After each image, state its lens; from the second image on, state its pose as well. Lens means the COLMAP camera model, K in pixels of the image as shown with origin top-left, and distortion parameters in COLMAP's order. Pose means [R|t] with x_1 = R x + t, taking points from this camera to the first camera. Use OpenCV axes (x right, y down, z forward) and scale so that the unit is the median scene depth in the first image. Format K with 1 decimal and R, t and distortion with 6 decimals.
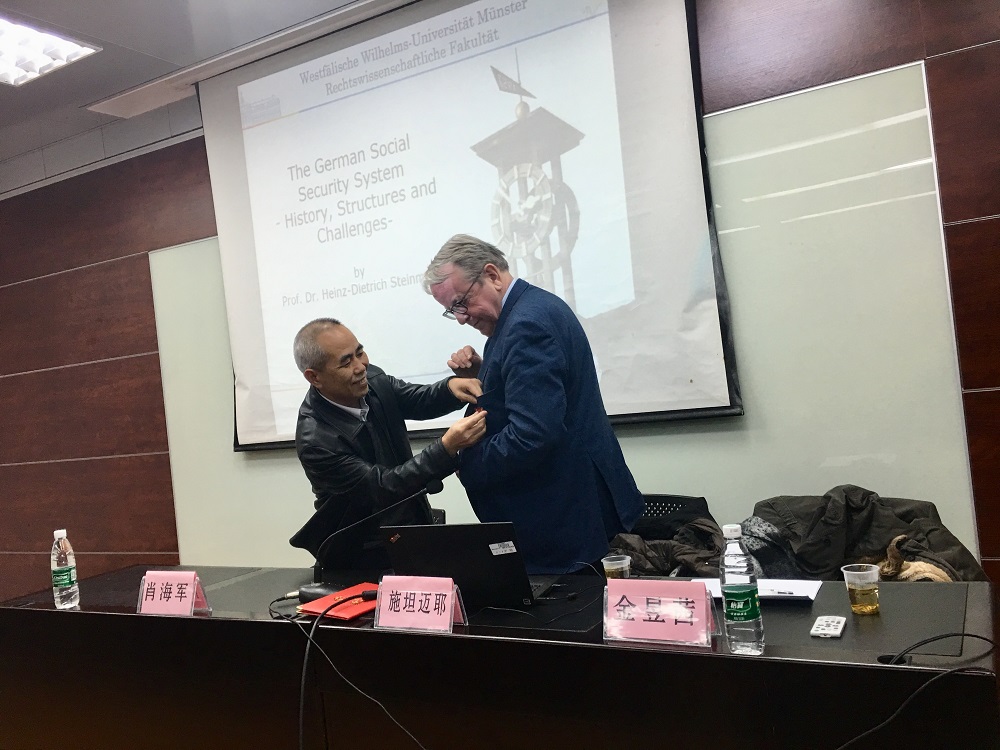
lens RADIAL K [[851.9, 0, 496.7], [0, 851.9, 373.0], [0, 0, 1]] dist [0.046151, -0.029452]
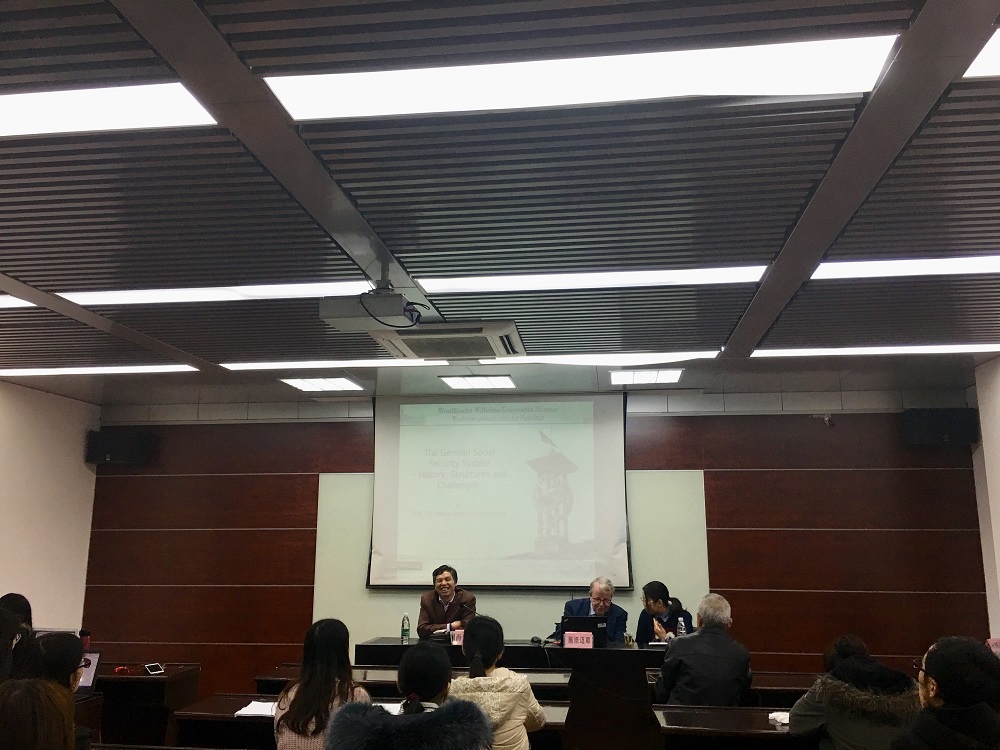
lens RADIAL K [[851.9, 0, 498.3], [0, 851.9, 370.6], [0, 0, 1]] dist [0.046151, -0.029452]
pose [[0.918710, 0.180771, 0.351131, -0.979433], [-0.103661, 0.968296, -0.227281, 0.031379], [-0.381085, 0.172406, 0.908323, -1.142016]]
